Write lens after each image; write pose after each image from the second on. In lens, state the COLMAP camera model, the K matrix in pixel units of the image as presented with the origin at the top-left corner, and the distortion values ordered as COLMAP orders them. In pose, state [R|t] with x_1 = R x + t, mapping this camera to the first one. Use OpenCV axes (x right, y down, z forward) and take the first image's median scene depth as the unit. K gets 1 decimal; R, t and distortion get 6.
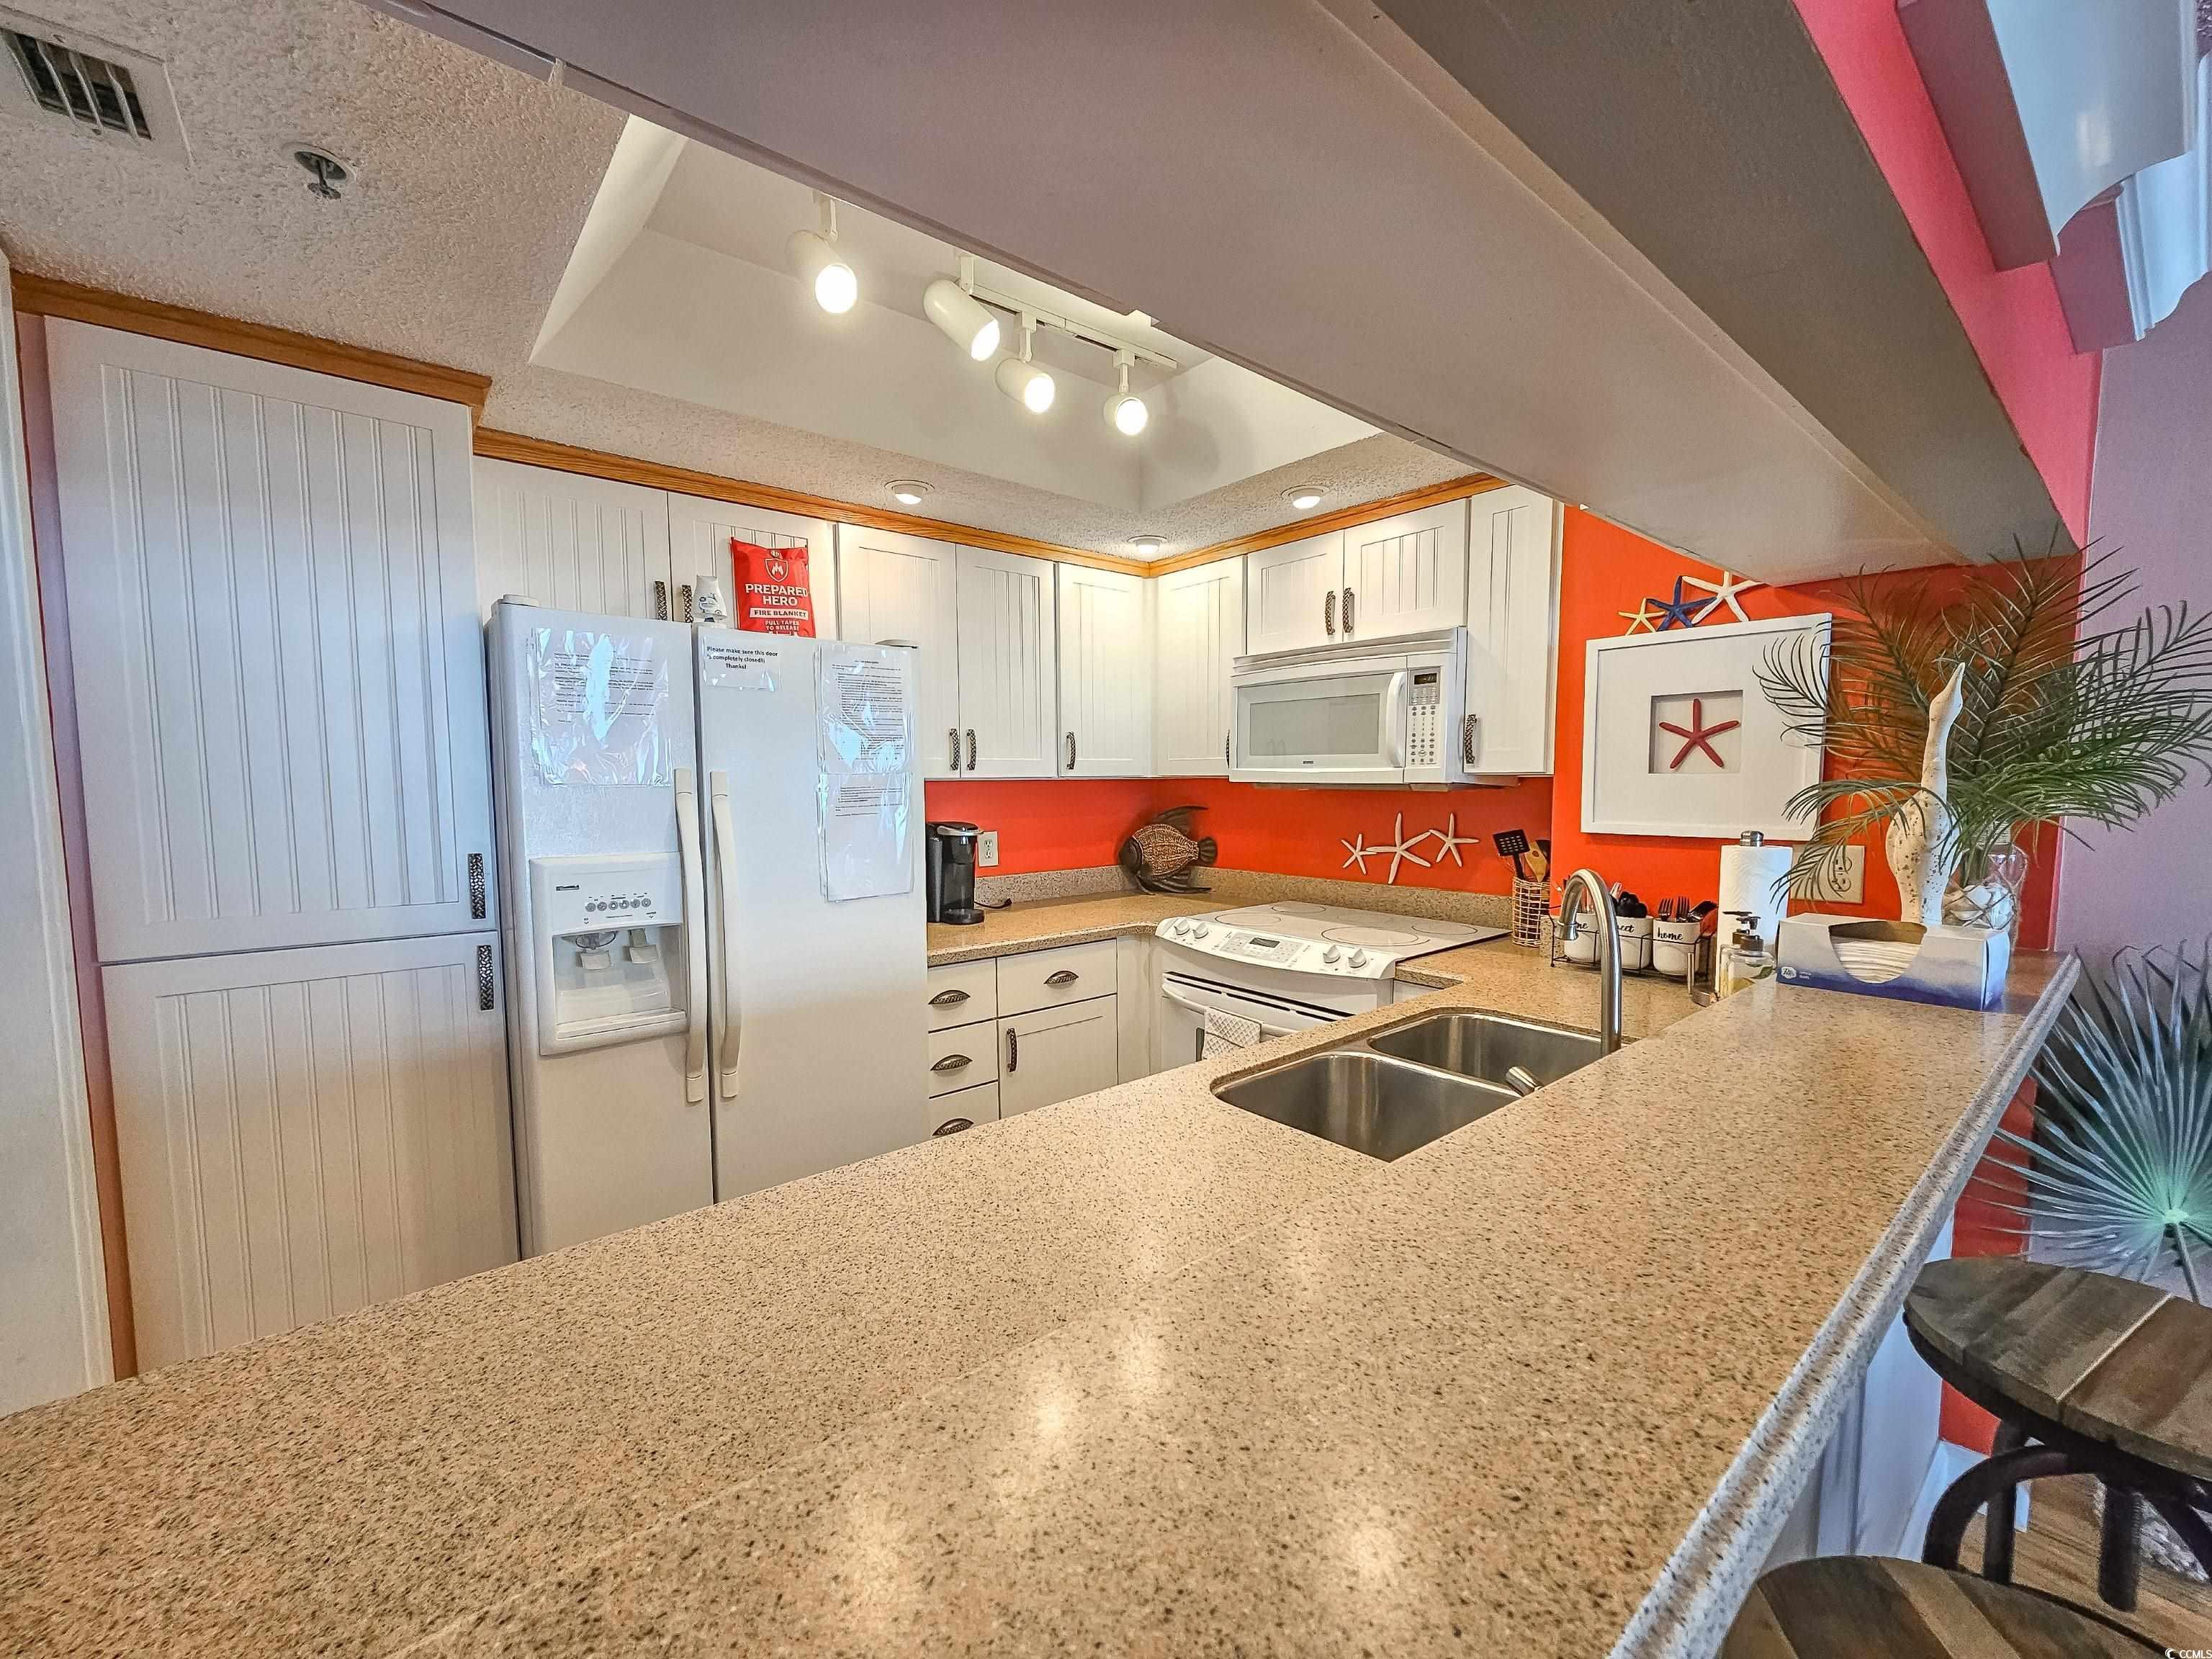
lens RADIAL K [[903.1, 0, 1105.2], [0, 903.1, 855.1], [0, 0, 1]] dist [-0.002467, 0.001232]
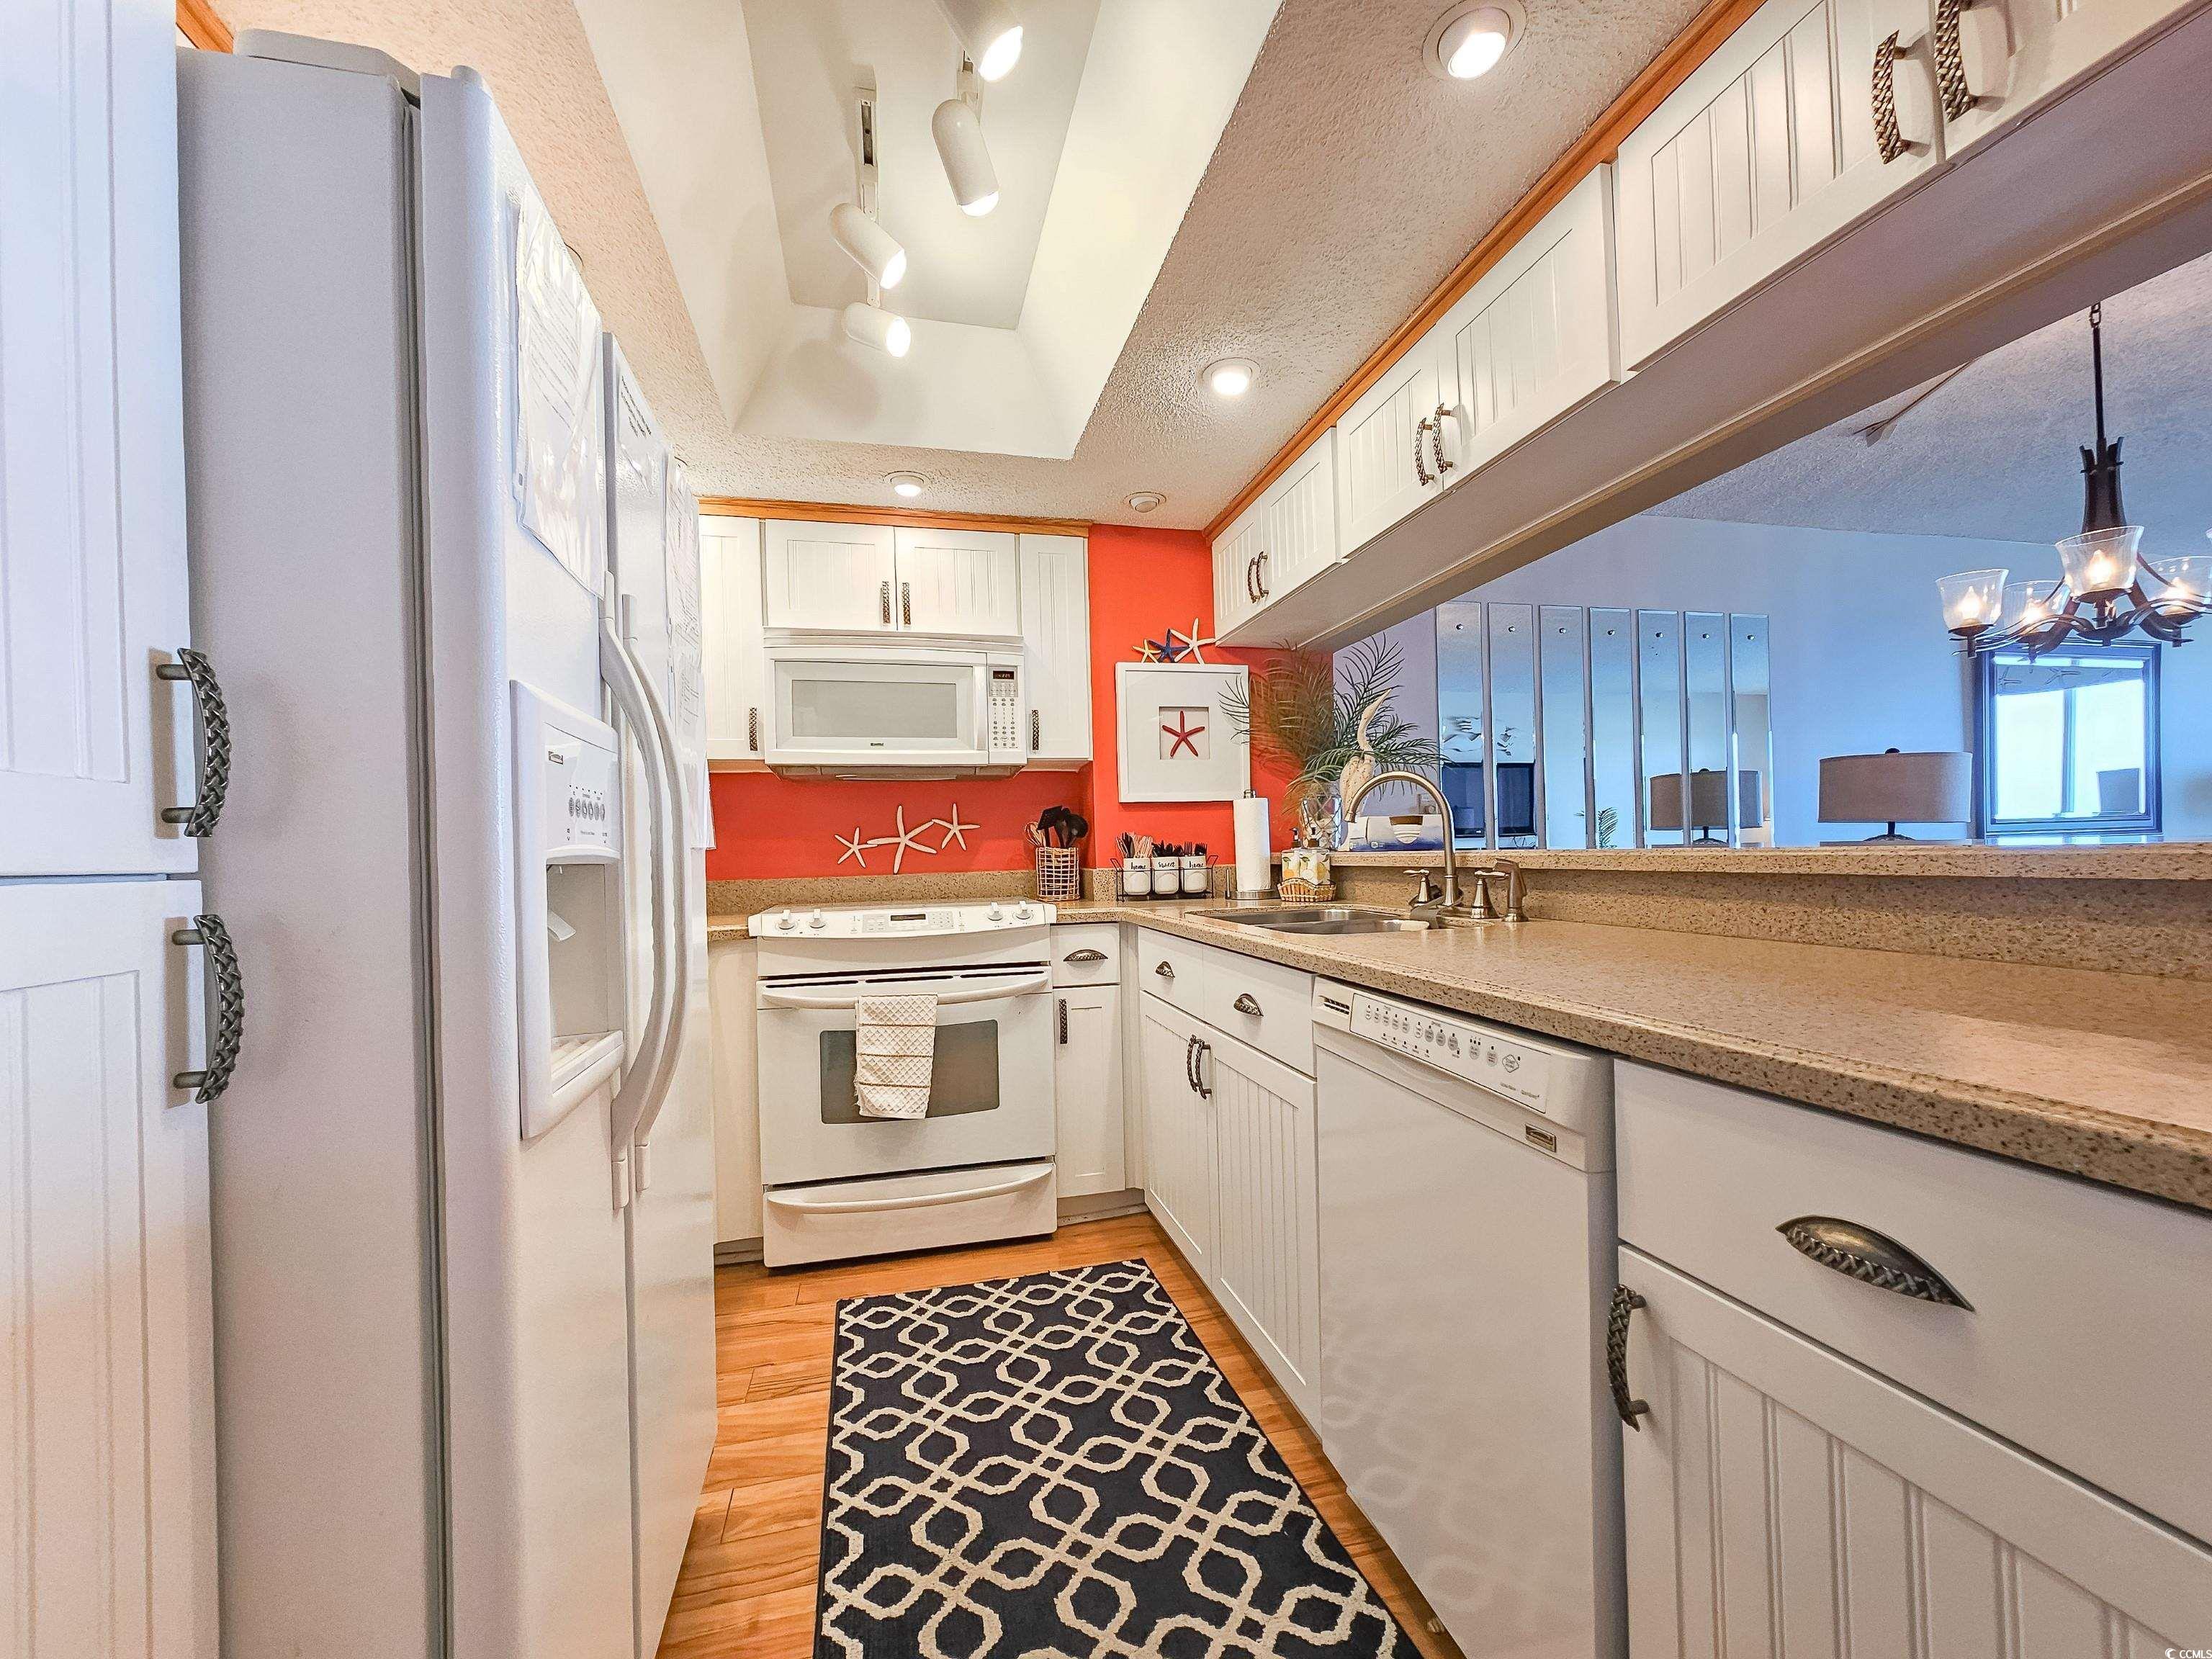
lens RADIAL K [[903.1, 0, 1105.2], [0, 903.1, 855.1], [0, 0, 1]] dist [-0.002467, 0.001232]
pose [[0.436972, -0.008140, 0.899438, -0.594190], [0.103247, 0.993803, -0.041167, 0.090593], [-0.893530, 0.110853, 0.435105, 0.373245]]
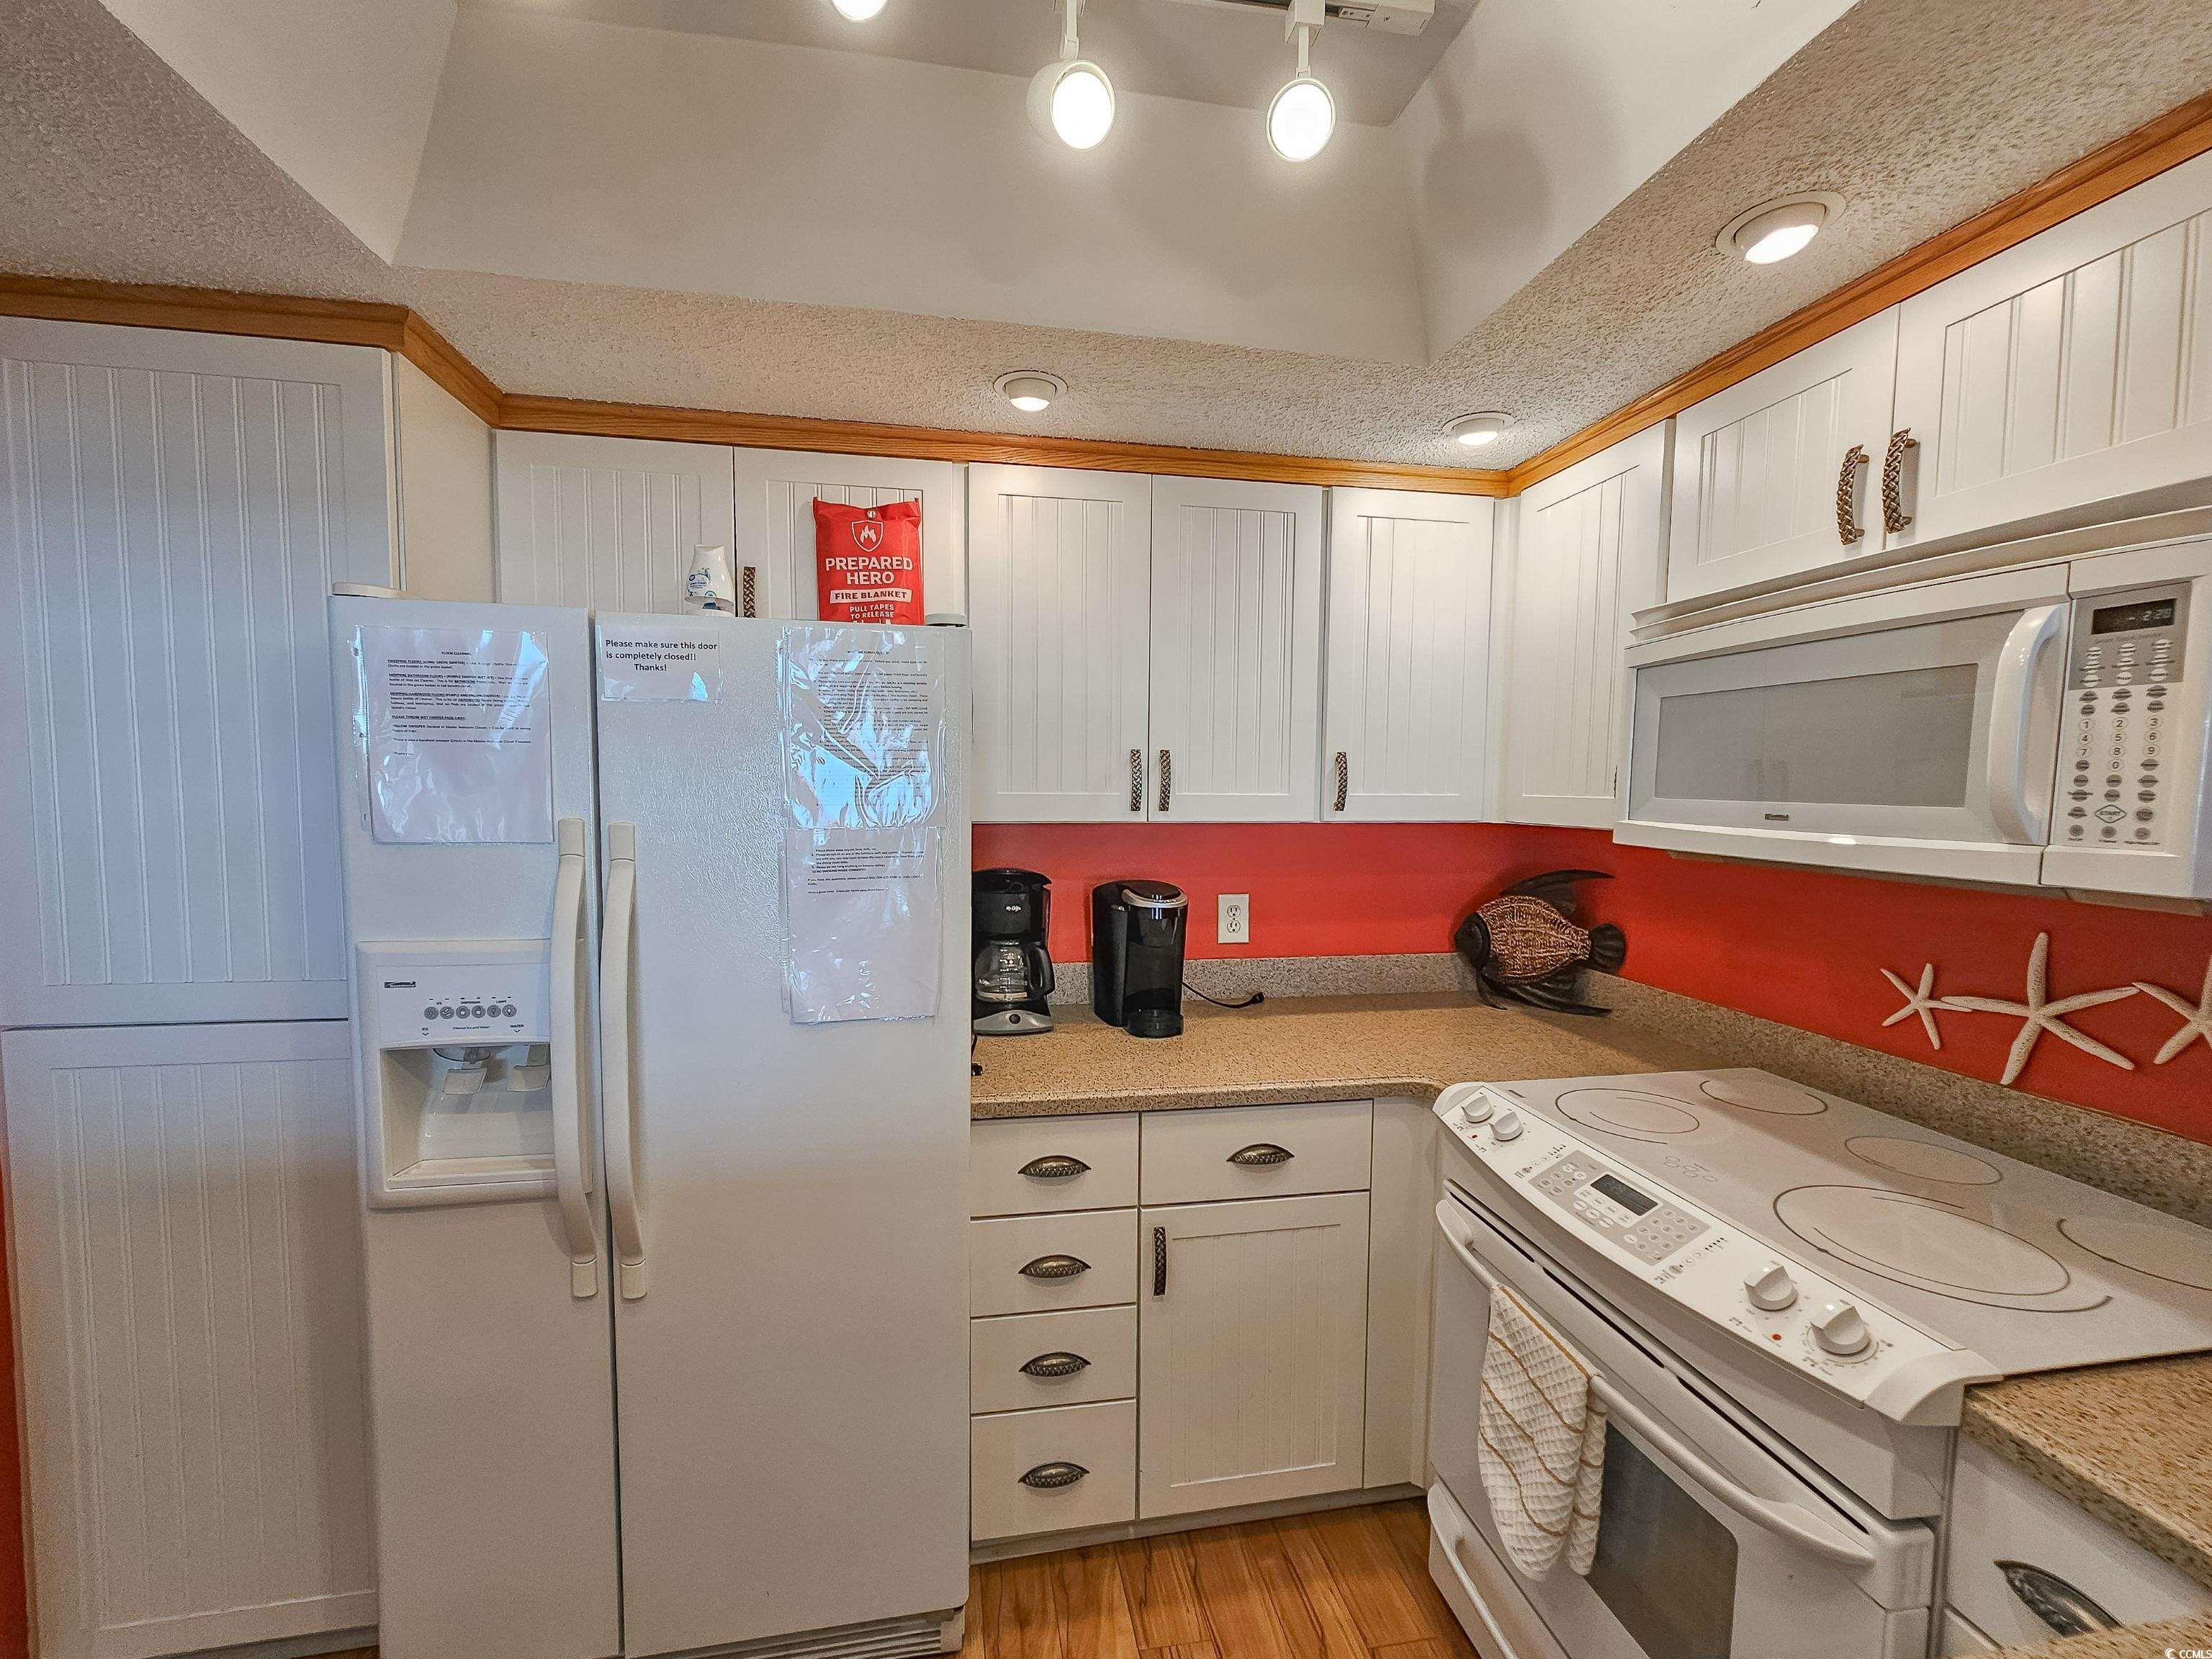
lens RADIAL K [[911.3, 0, 1100.8], [0, 911.3, 851.2], [0, 0, 1]] dist [-0.000978, 0.000258]
pose [[0.866962, 0.050536, -0.495806, 0.162923], [-0.057121, 0.998366, 0.001879, -0.068891], [0.495090, 0.026692, 0.868431, 0.428935]]
